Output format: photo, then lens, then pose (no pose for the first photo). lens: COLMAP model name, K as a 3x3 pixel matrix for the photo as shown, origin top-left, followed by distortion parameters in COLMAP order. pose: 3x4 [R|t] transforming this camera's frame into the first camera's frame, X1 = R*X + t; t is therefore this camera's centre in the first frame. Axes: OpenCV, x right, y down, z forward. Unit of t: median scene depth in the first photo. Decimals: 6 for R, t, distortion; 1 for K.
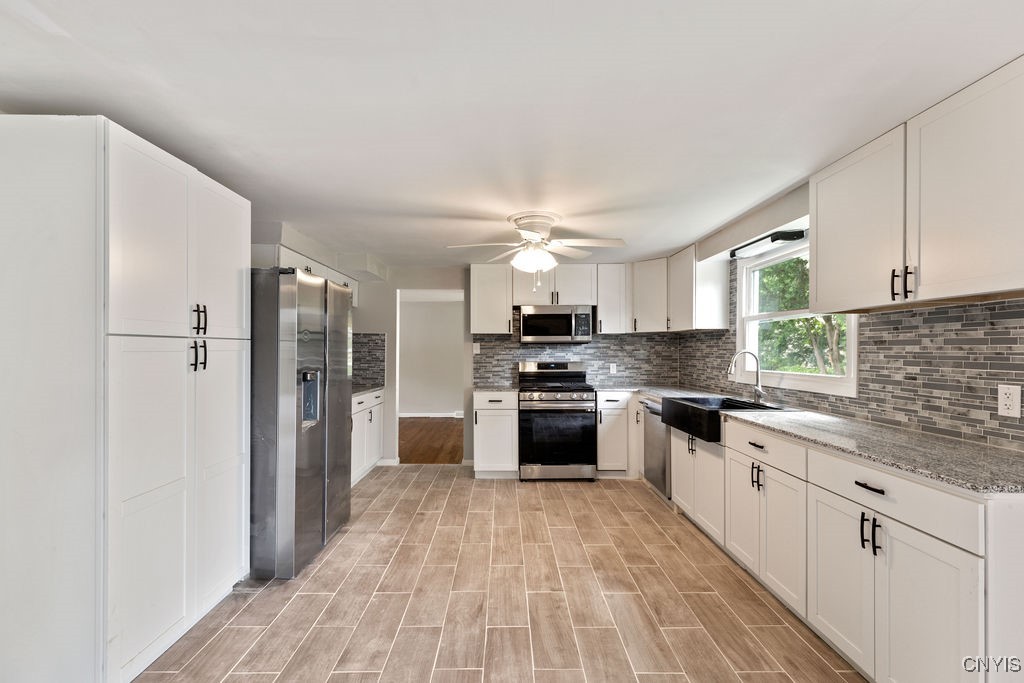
lens RADIAL K [[460.0, 0, 506.2], [0, 460.0, 344.5], [0, 0, 1]] dist [0.004497, 0.000427]
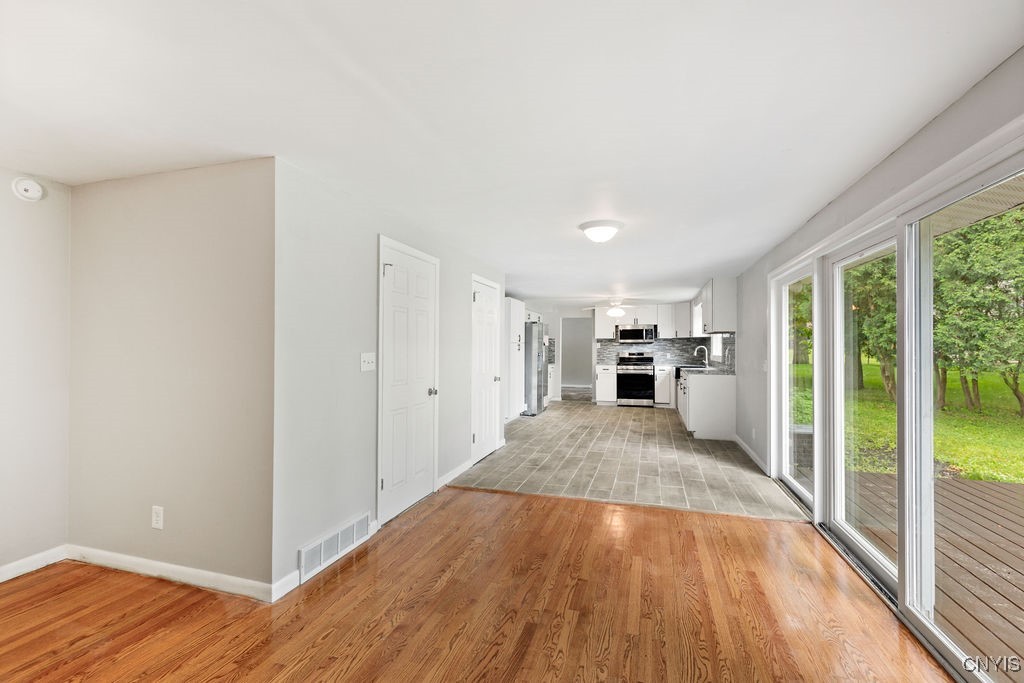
lens RADIAL K [[460.0, 0, 506.2], [0, 460.0, 344.5], [0, 0, 1]] dist [0.004497, 0.000427]
pose [[0.953182, -0.001493, -0.302394, 0.176527], [0.003221, 0.999981, 0.005217, -0.009018], [0.302380, -0.005947, 0.953169, -1.170389]]
